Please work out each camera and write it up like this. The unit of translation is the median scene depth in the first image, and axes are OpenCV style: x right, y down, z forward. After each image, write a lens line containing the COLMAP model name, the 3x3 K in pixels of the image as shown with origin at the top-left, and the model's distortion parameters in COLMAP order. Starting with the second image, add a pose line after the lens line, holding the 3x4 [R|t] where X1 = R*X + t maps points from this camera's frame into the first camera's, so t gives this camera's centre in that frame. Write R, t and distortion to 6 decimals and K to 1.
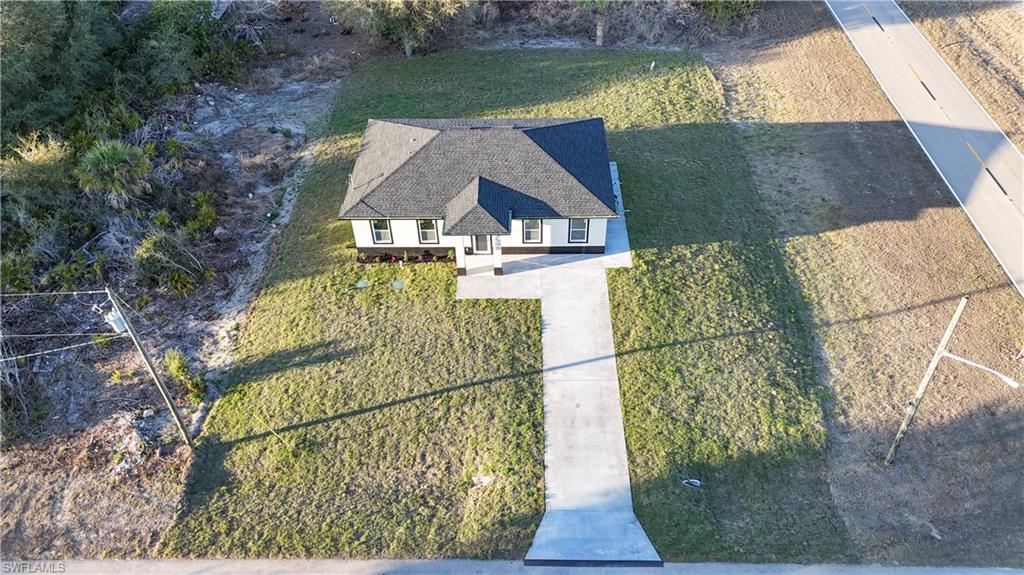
lens RADIAL K [[752.8, 0, 512.0], [0, 752.8, 287.5], [0, 0, 1]] dist [0.078035, -0.089378]
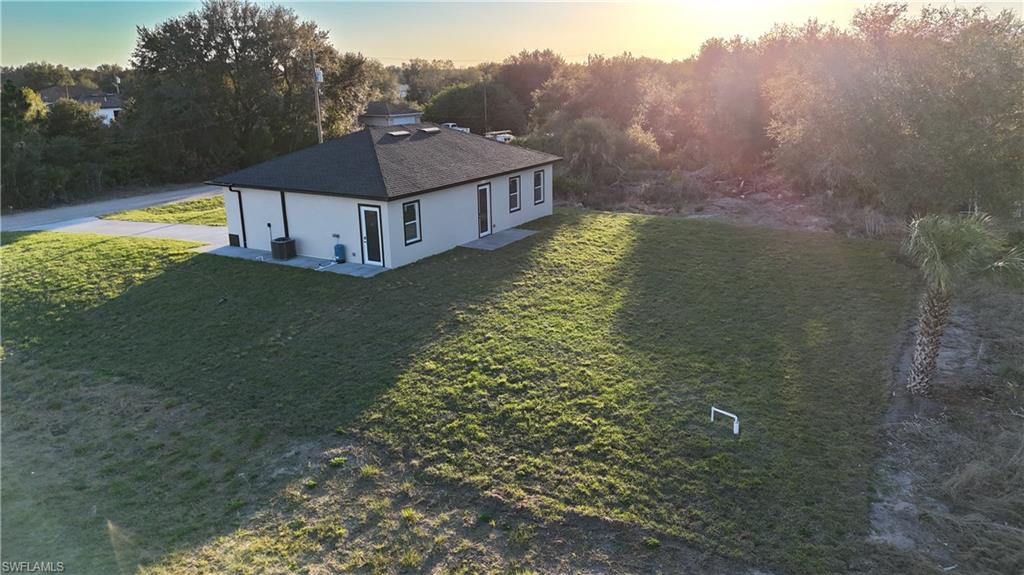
lens RADIAL K [[754.0, 0, 512.0], [0, 754.0, 287.5], [0, 0, 1]] dist [0.096159, -0.092502]
pose [[-0.500020, 0.256771, -0.827072, 0.768381], [-0.567354, 0.624415, 0.536857, -0.729225], [0.654286, 0.737682, -0.166540, 1.579866]]
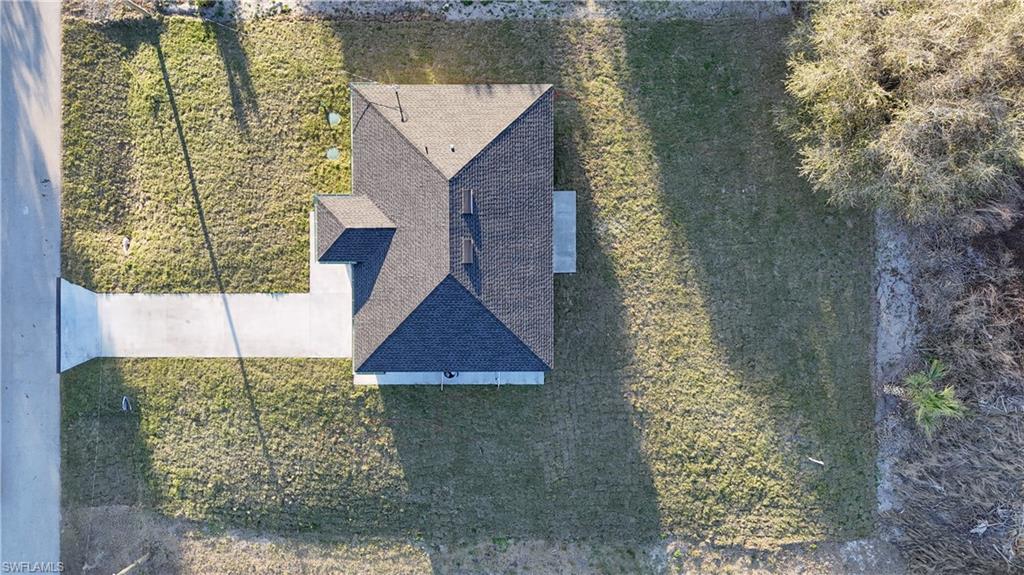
lens RADIAL K [[752.8, 0, 512.0], [0, 752.8, 287.5], [0, 0, 1]] dist [0.078035, -0.089378]
pose [[0.015208, 0.999672, 0.020607, 0.014358], [-0.654779, -0.005619, 0.755799, -1.049450], [0.755667, -0.024987, 0.654479, 0.562702]]
